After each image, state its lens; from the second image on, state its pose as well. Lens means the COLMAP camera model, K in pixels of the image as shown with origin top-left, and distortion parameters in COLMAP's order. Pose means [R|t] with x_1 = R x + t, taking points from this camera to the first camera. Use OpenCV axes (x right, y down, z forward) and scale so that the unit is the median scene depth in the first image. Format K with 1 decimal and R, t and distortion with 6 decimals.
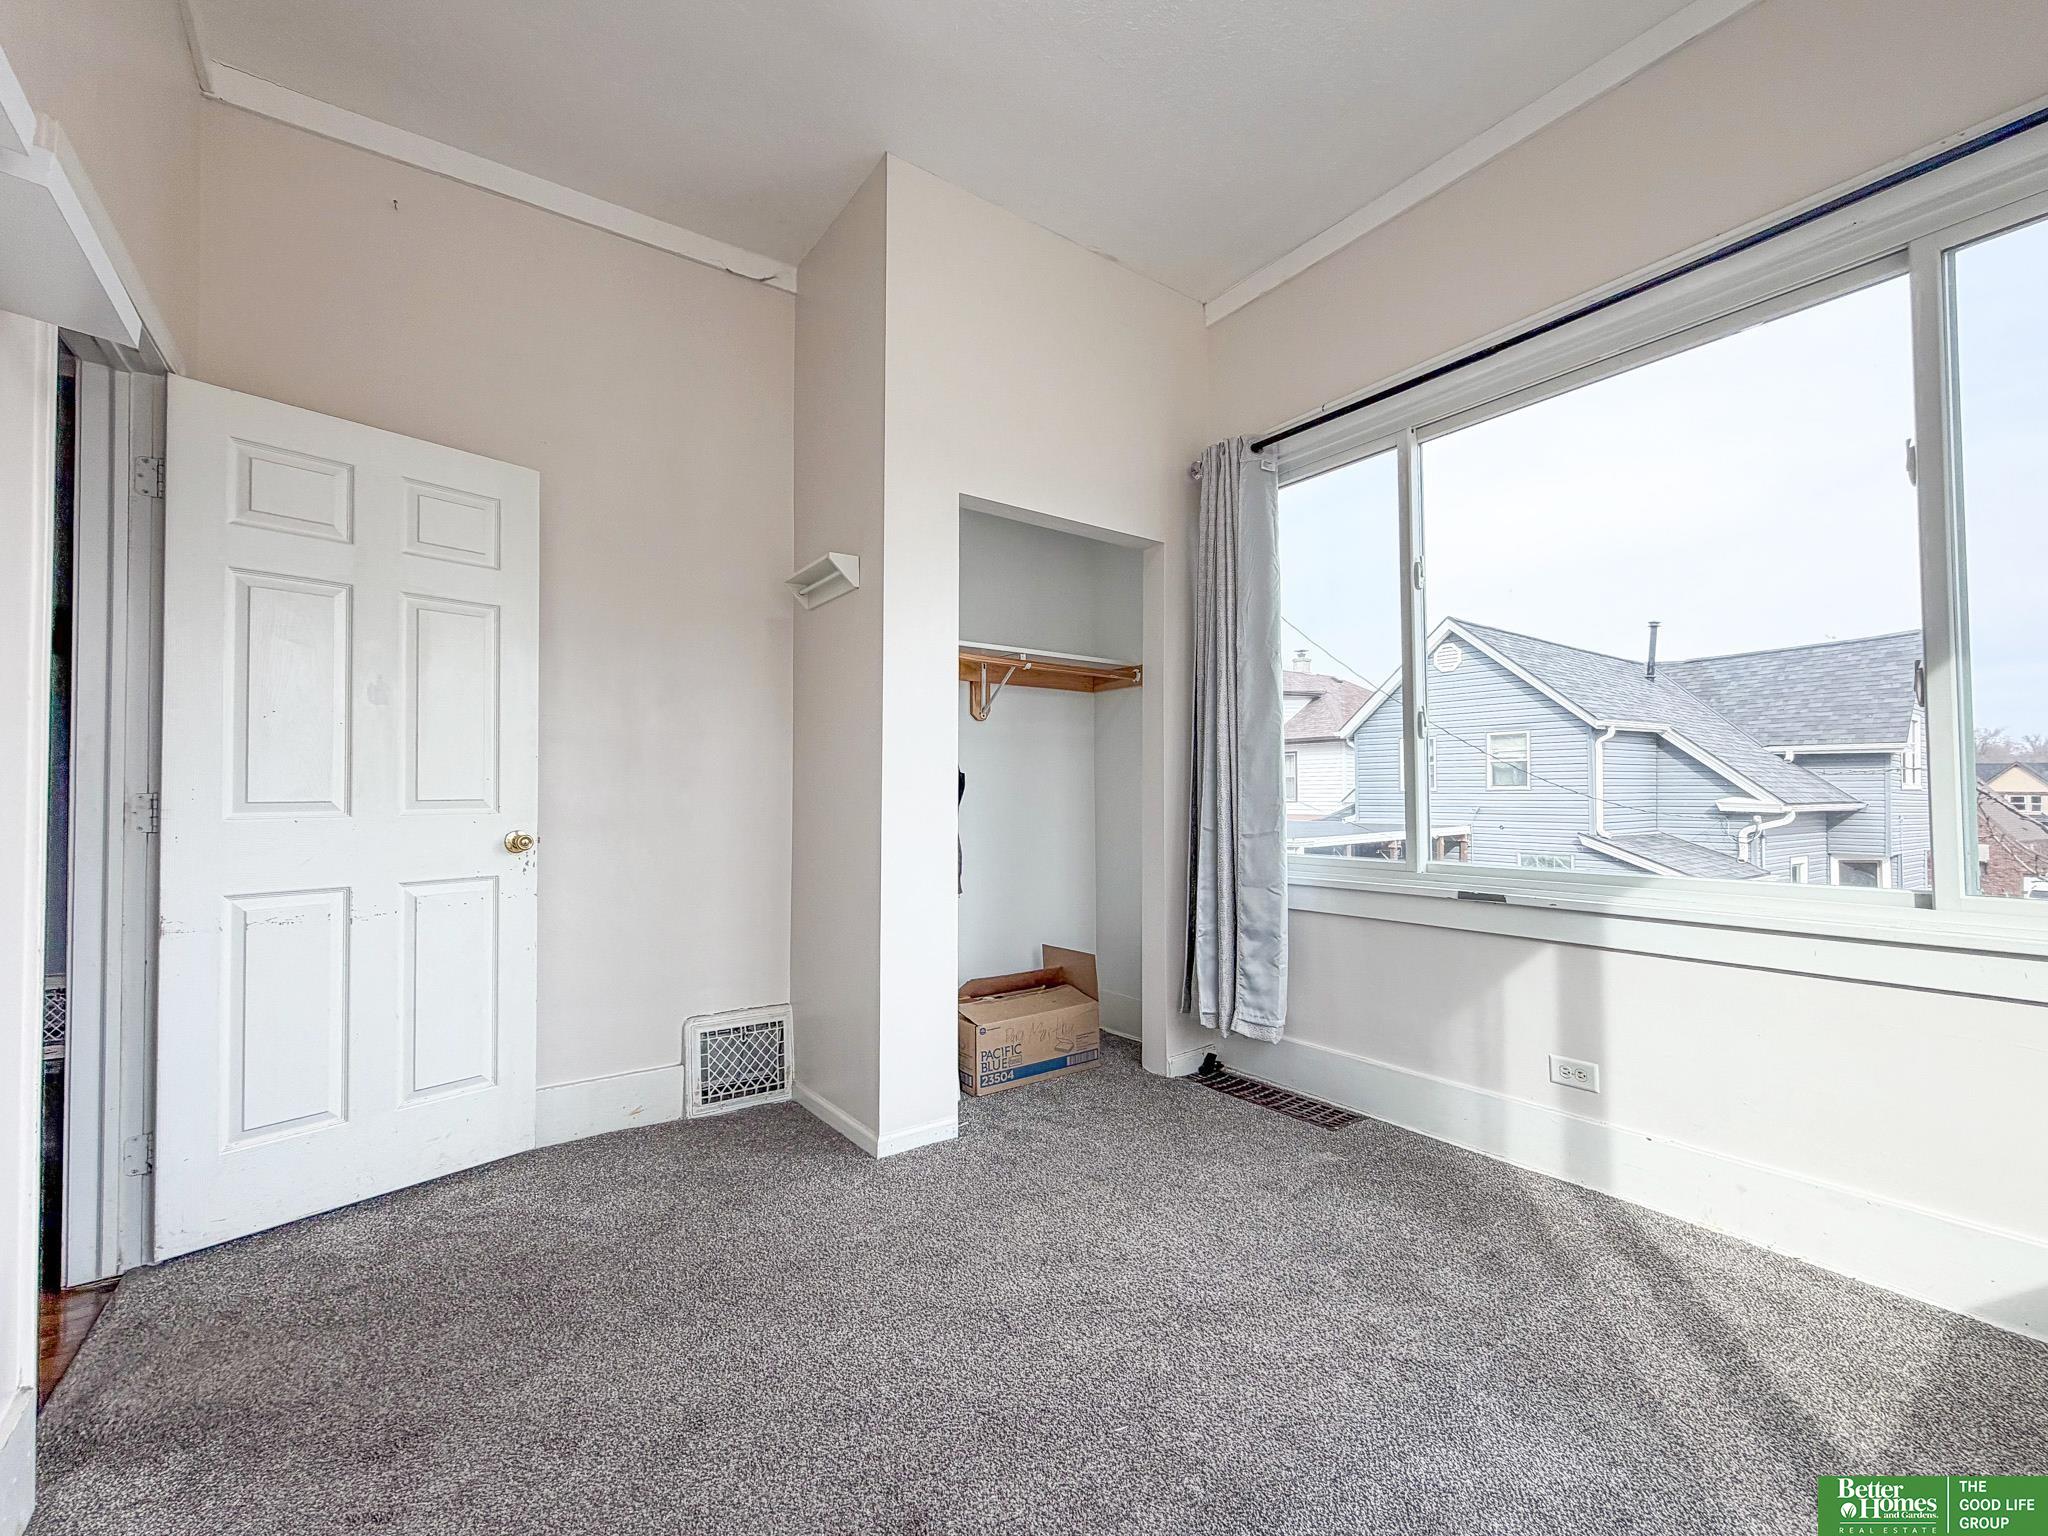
lens RADIAL K [[866.3, 0, 1029.1], [0, 866.3, 767.2], [0, 0, 1]] dist [-0.000002, 0.000013]
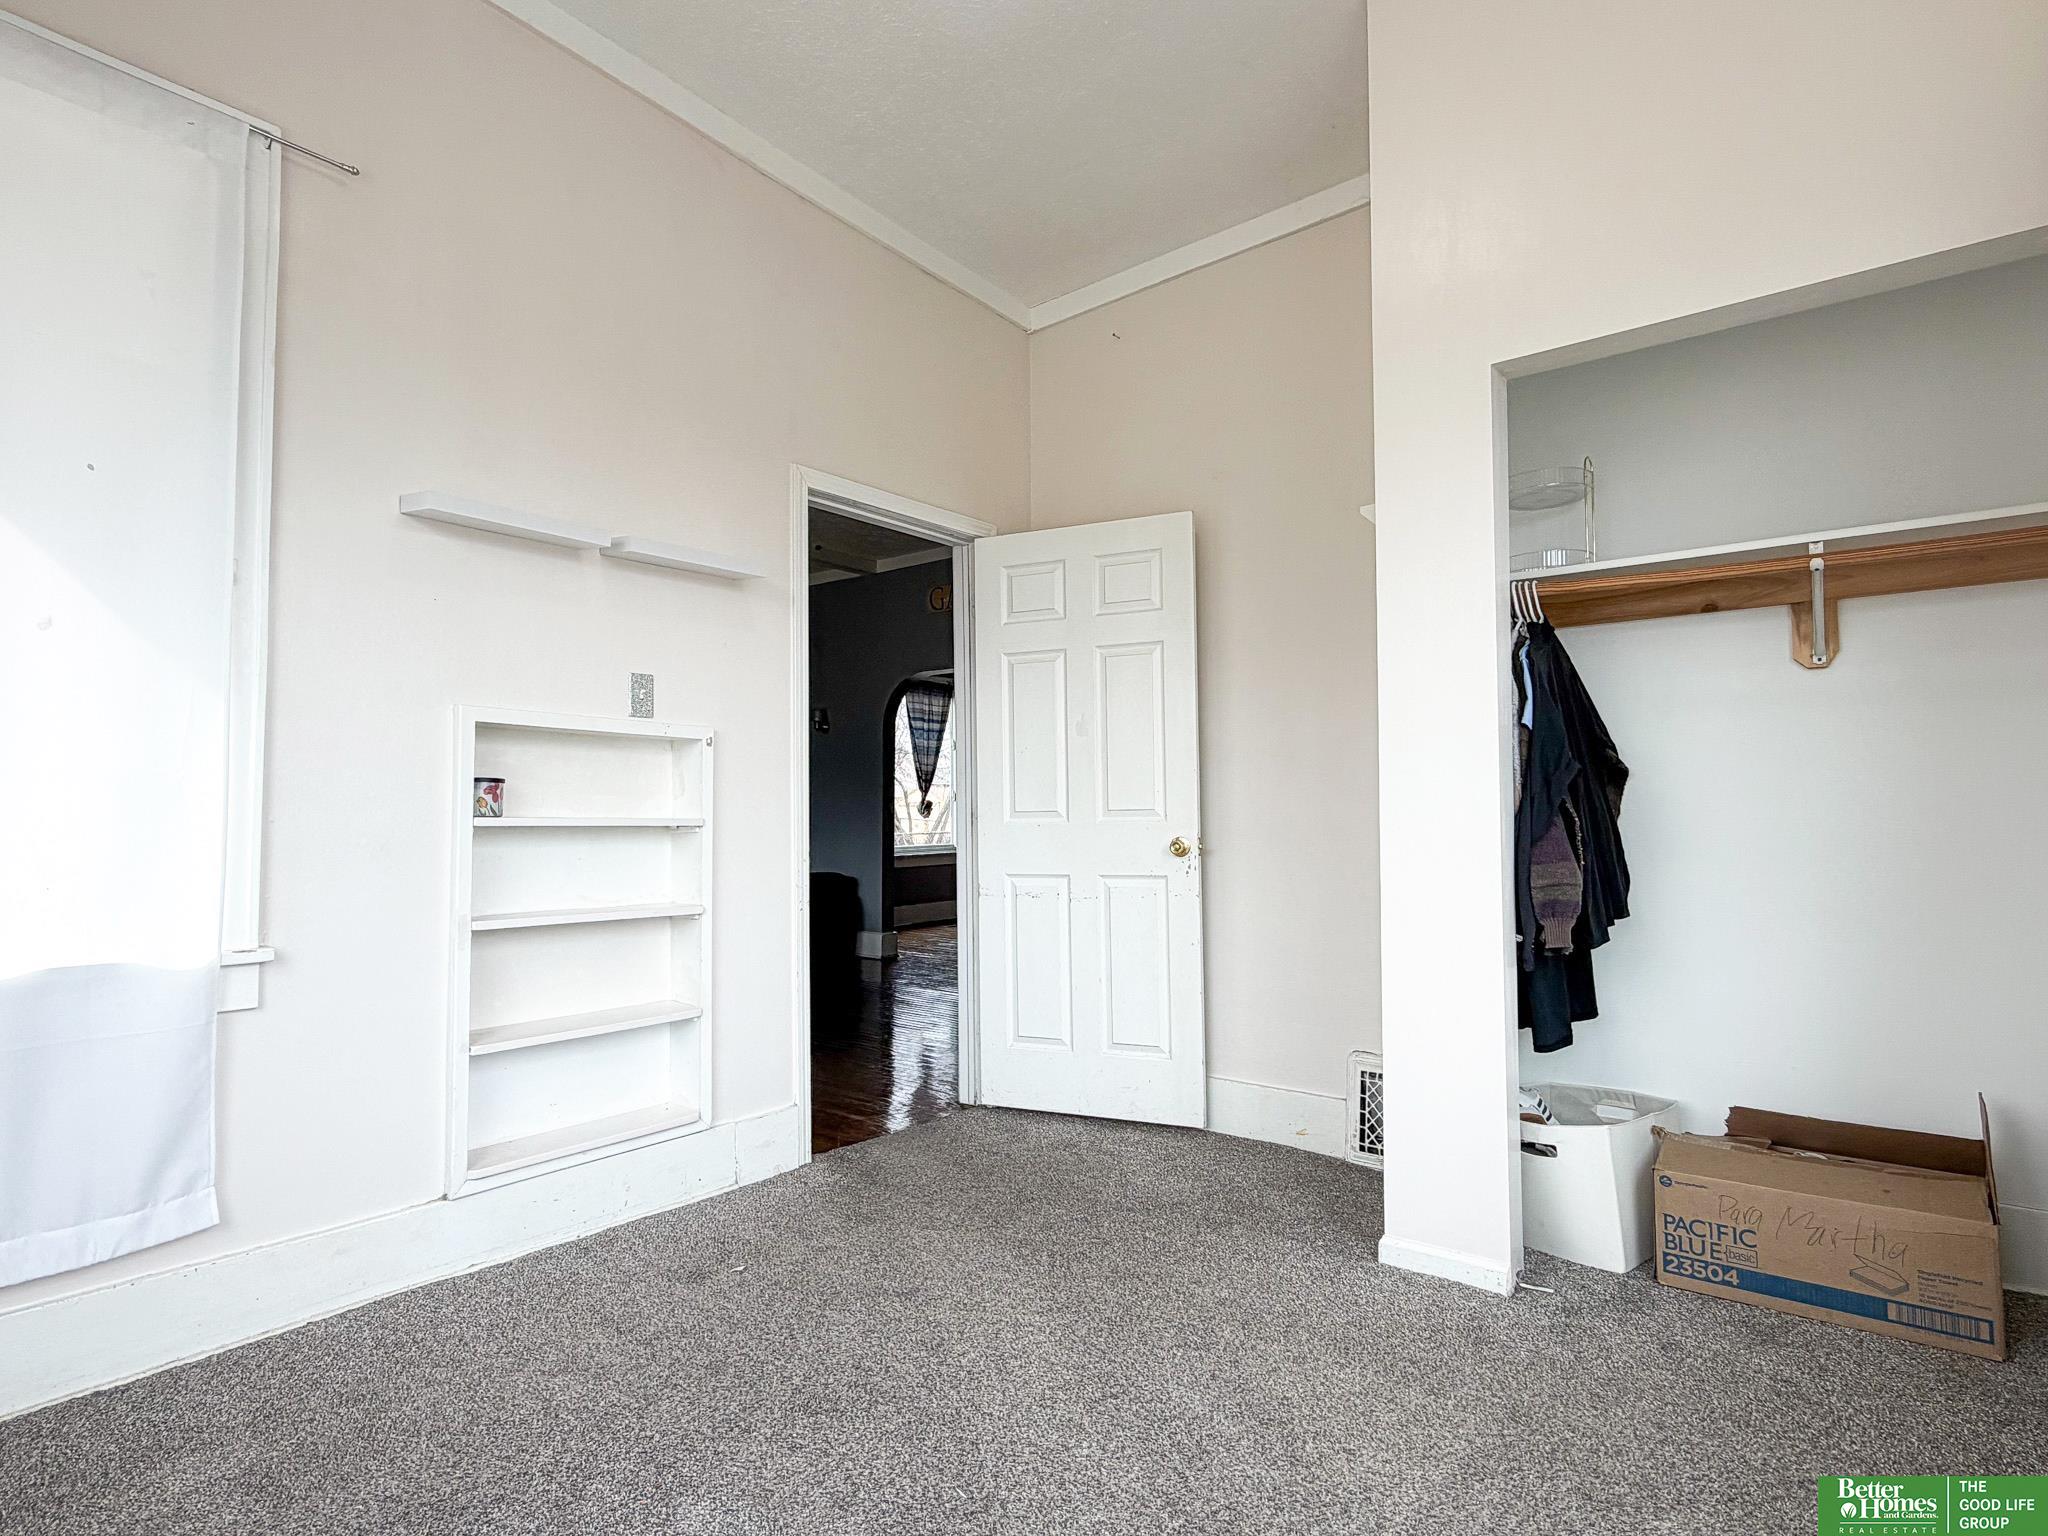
lens RADIAL K [[1075.3, 0, 1024.0], [0, 1075.3, 768.0], [0, 0, 1]] dist [-0.000596, -0.000586]
pose [[0.260761, -0.042254, -0.964478, 0.695544], [0.036712, 0.998753, -0.033830, 0.023625], [0.964705, -0.026586, 0.261987, 0.438080]]
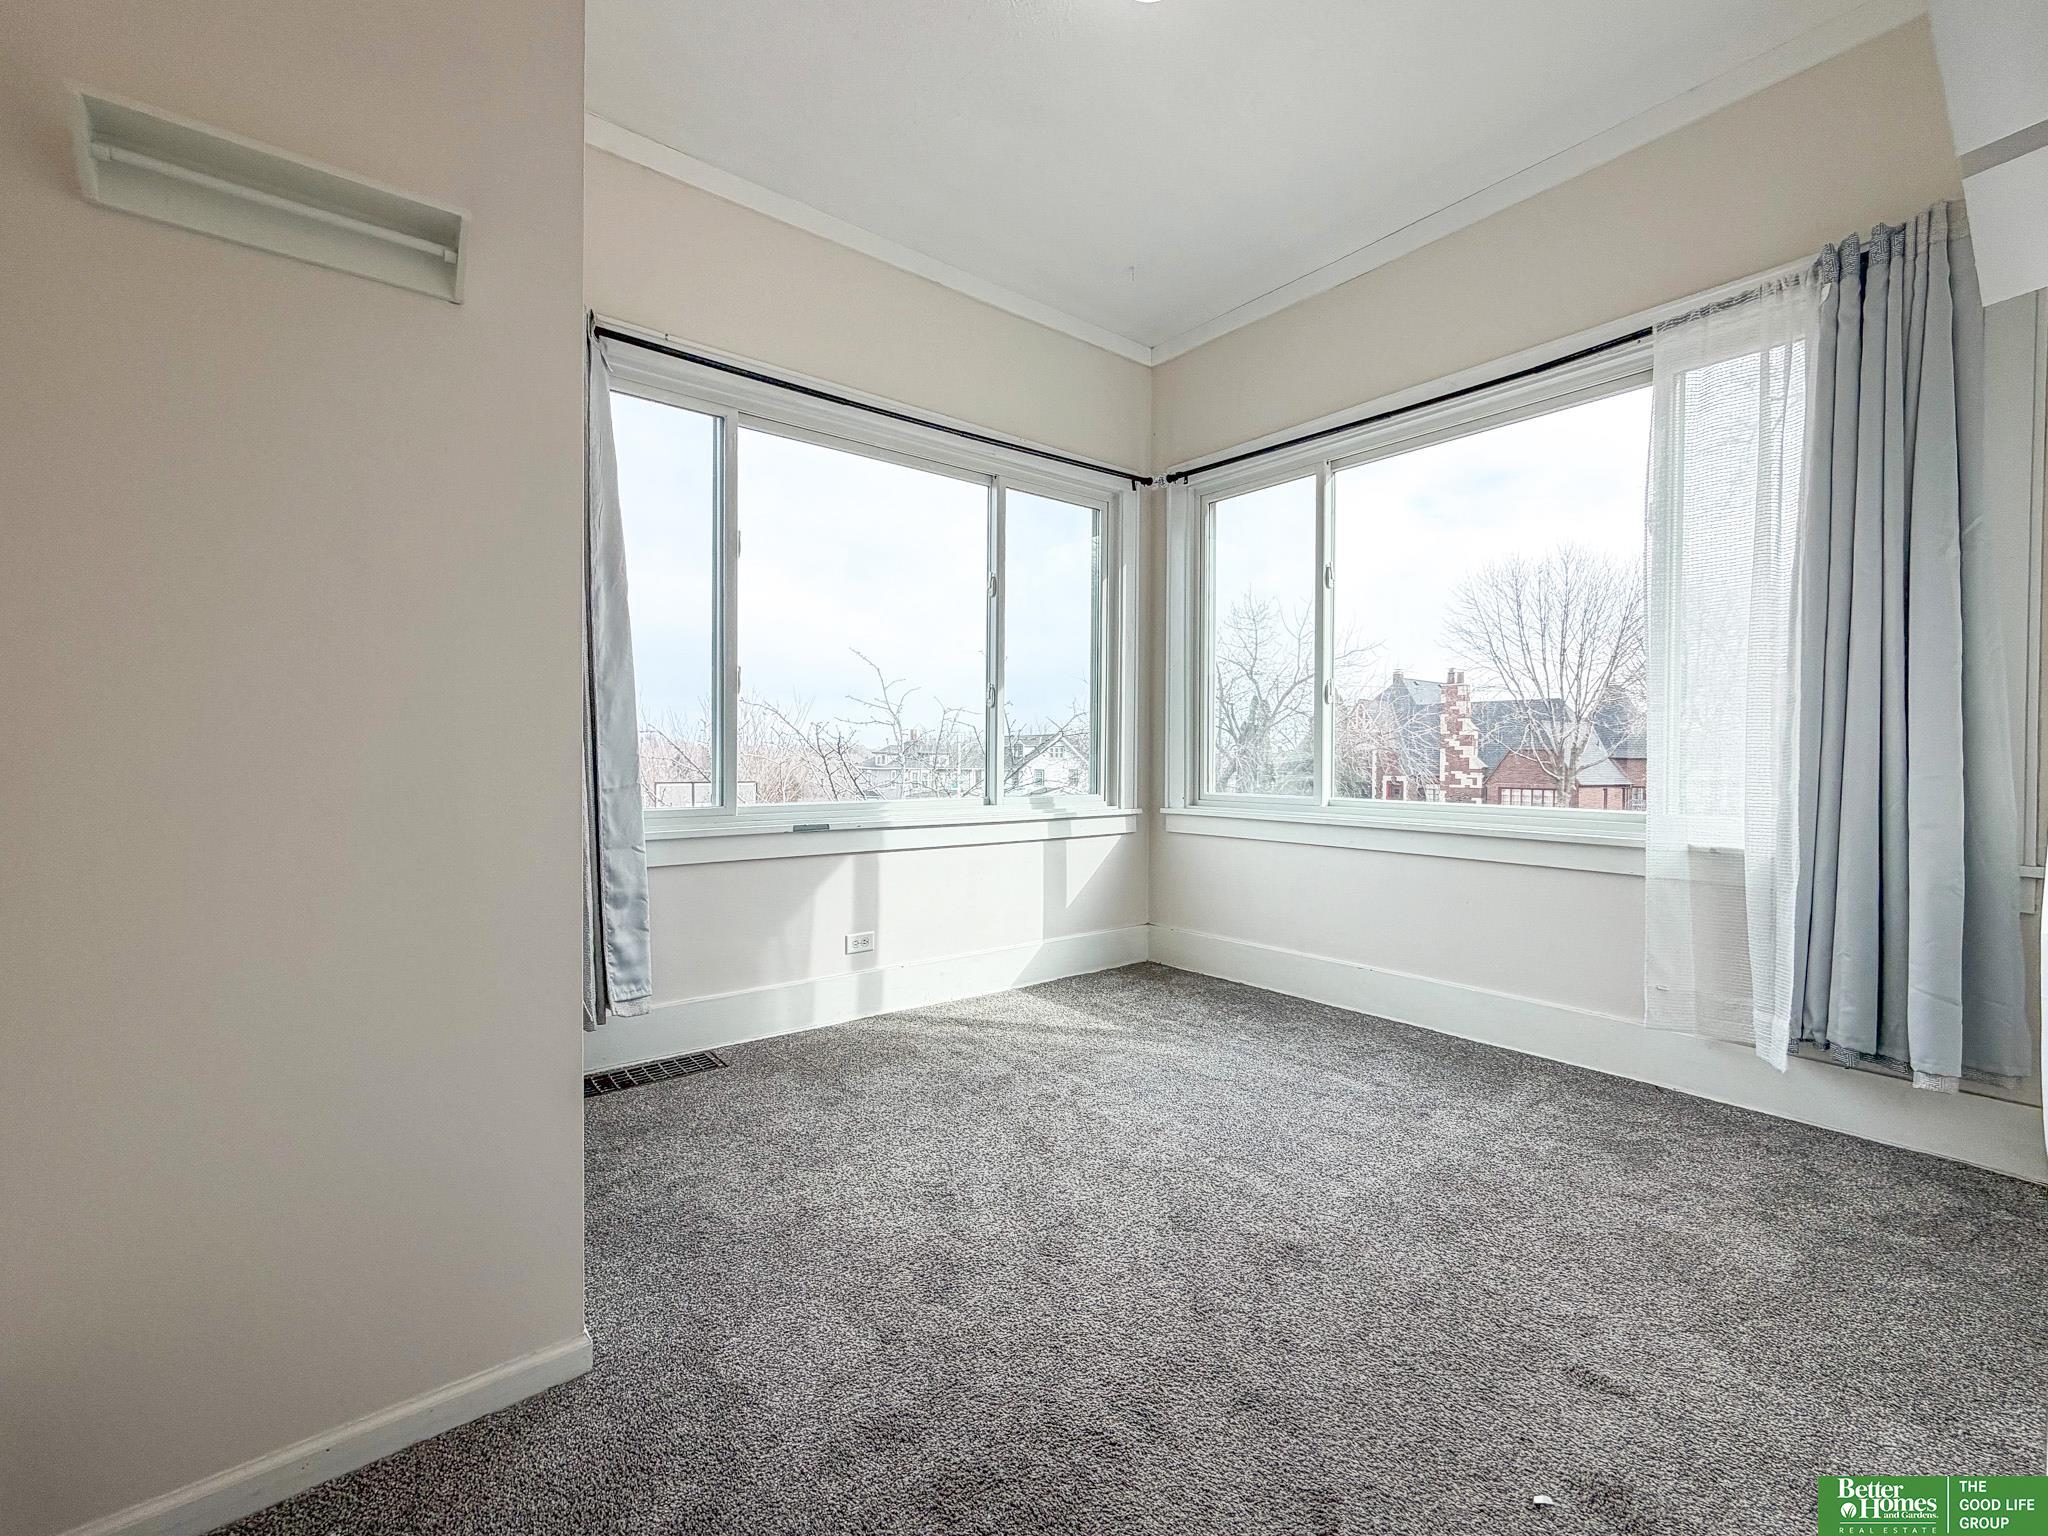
lens RADIAL K [[866.3, 0, 1029.1], [0, 866.3, 767.2], [0, 0, 1]] dist [-0.000002, 0.000013]
pose [[-0.044711, -0.013765, 0.998905, -0.755557], [-0.042145, 0.999041, 0.011880, 0.033983], [-0.998111, -0.041568, -0.045249, 0.750817]]
